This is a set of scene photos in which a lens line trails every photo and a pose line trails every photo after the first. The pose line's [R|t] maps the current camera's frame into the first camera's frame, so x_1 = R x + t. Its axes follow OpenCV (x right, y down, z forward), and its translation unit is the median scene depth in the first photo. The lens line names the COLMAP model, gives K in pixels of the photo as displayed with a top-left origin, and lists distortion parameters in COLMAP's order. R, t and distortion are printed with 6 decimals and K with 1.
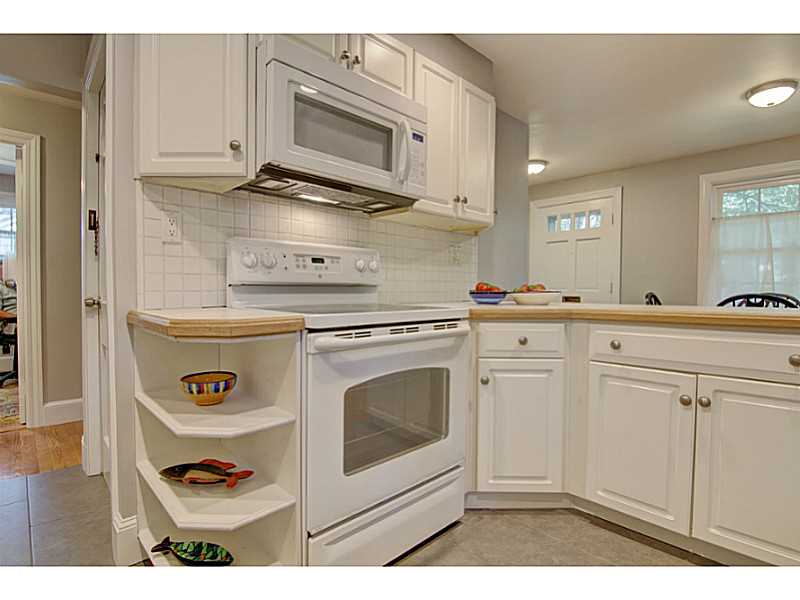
lens RADIAL K [[403.4, 0, 397.0], [0, 403.4, 299.6], [0, 0, 1]] dist [0.000496, 0.000048]
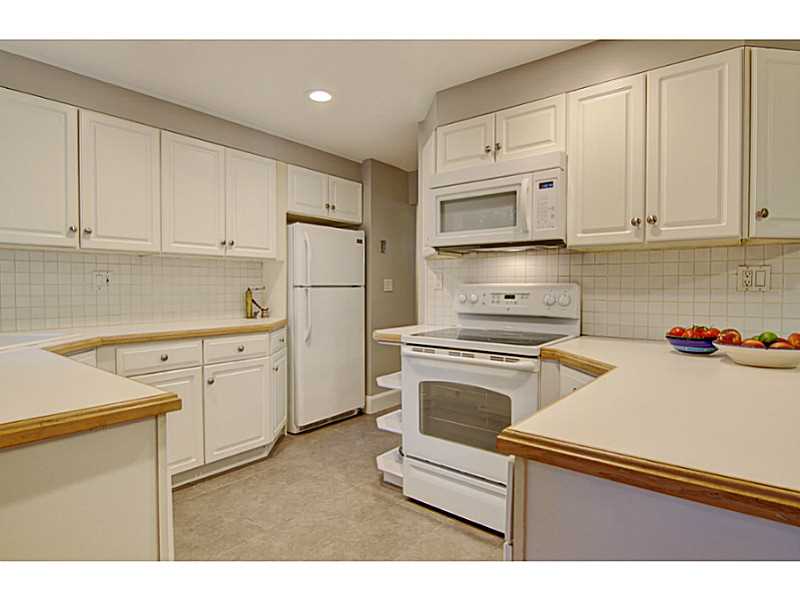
lens RADIAL K [[439.0, 0, 400.0], [0, 439.0, 300.0], [0, 0, 1]] dist [-0.000520, -0.000069]
pose [[0.146500, 0.022656, -0.988951, 1.192021], [-0.028478, 0.999420, 0.018677, -0.107311], [0.988801, 0.025427, 0.147060, 0.459732]]
